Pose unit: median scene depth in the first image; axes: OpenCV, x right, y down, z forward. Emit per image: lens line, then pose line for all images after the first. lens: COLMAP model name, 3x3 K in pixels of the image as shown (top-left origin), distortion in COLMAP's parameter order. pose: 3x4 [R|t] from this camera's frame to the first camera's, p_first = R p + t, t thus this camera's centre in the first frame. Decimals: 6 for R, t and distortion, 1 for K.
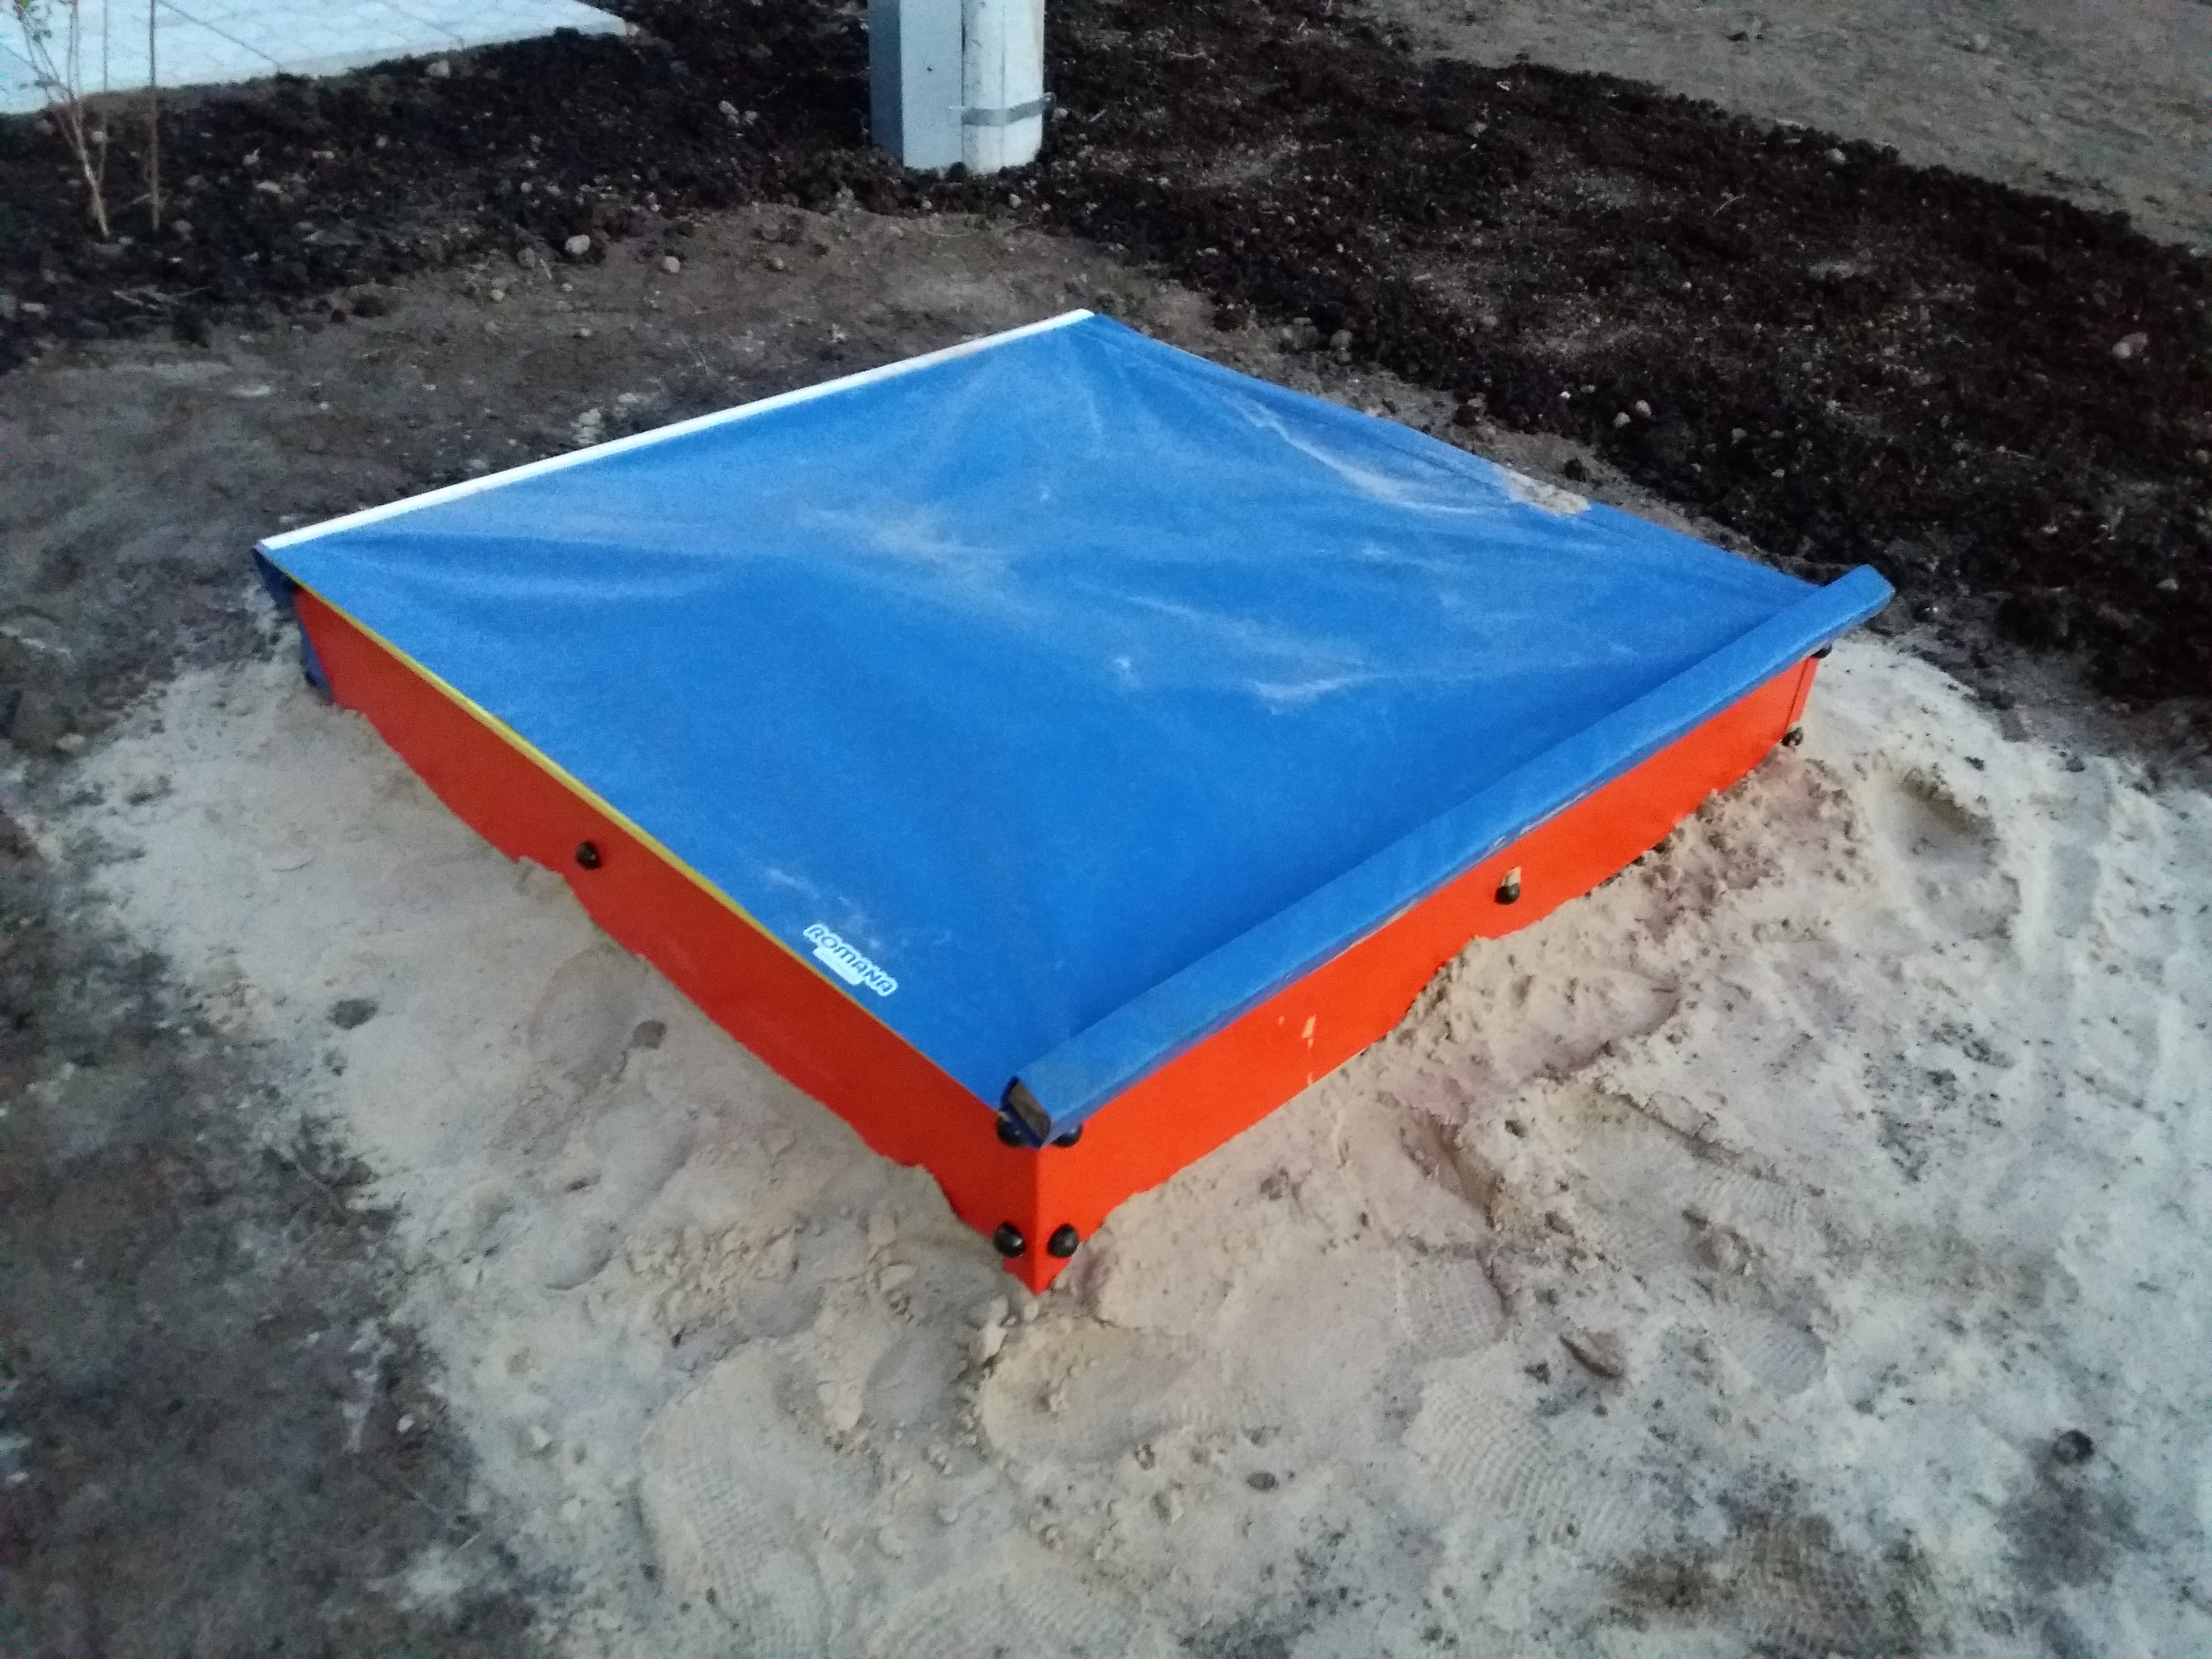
lens RADIAL K [[1784.4, 0, 1106.0], [0, 1784.4, 829.5], [0, 0, 1]] dist [0.085628, -0.161785]
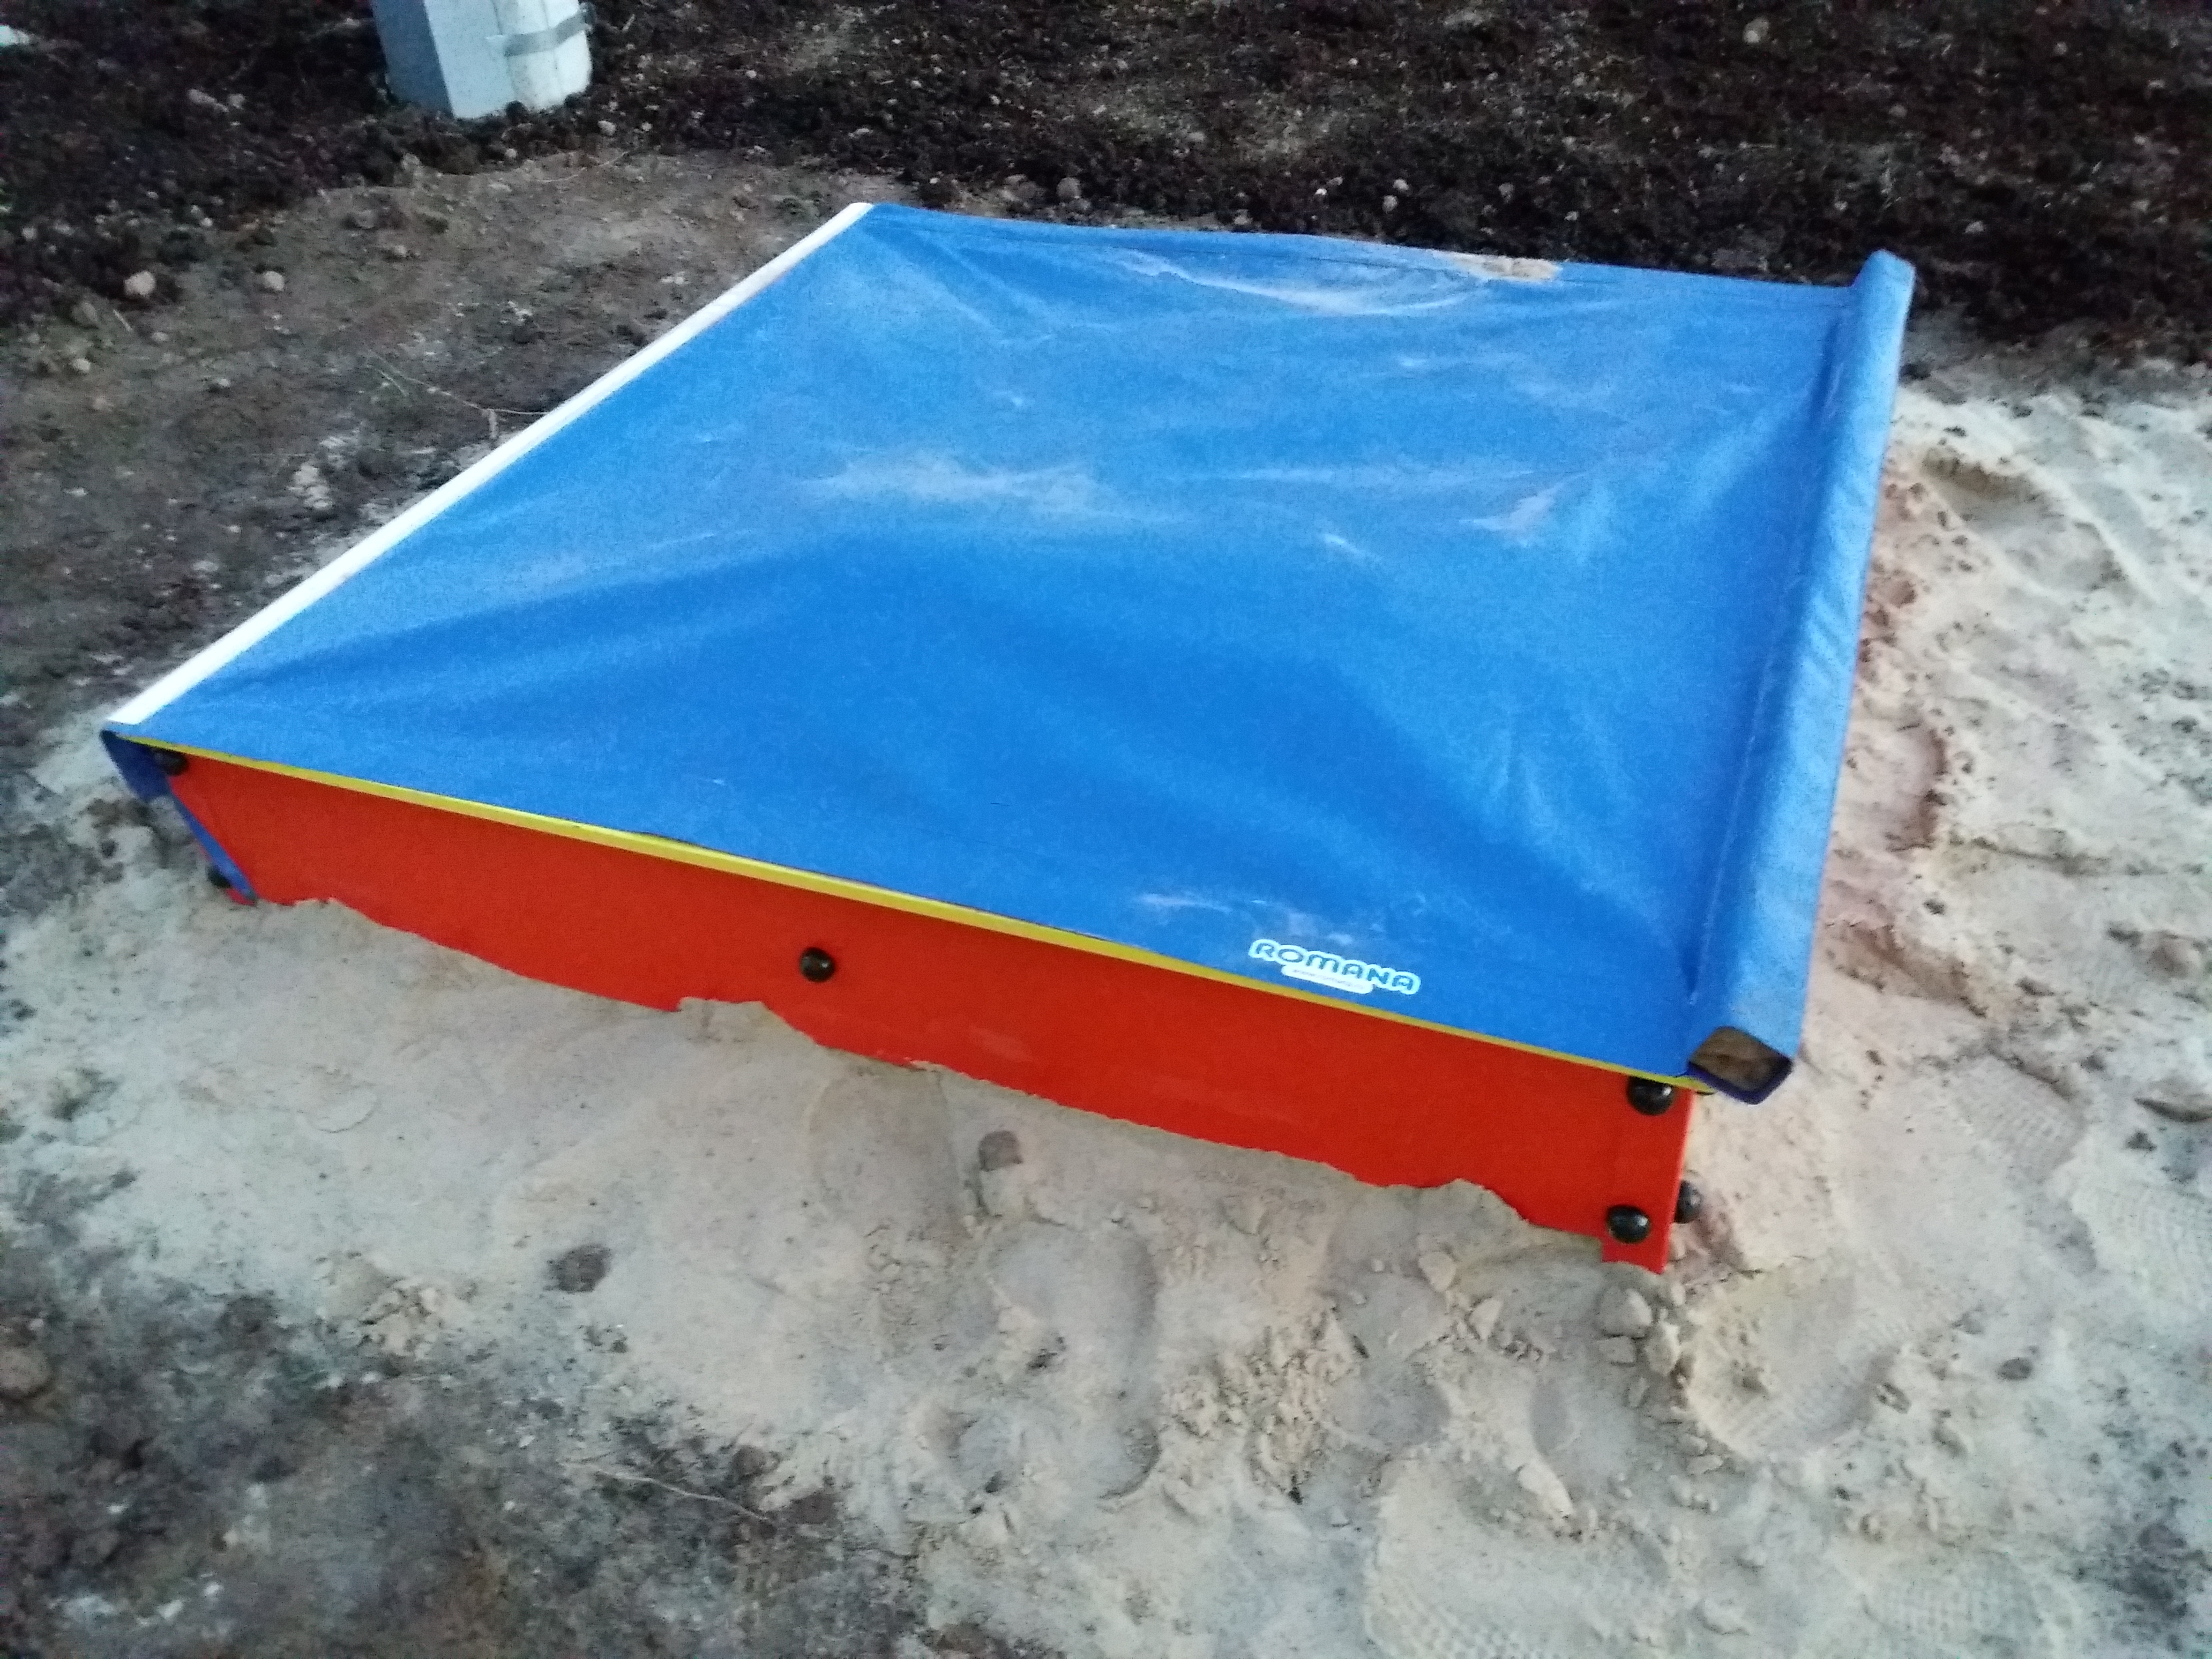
lens RADIAL K [[1799.6, 0, 1106.0], [0, 1799.6, 829.5], [0, 0, 1]] dist [0.012338, -0.020063]
pose [[0.913985, -0.311010, 0.260584, -0.338950], [0.298958, 0.950407, 0.085742, -0.066434], [-0.274327, -0.000464, 0.961636, 0.212526]]
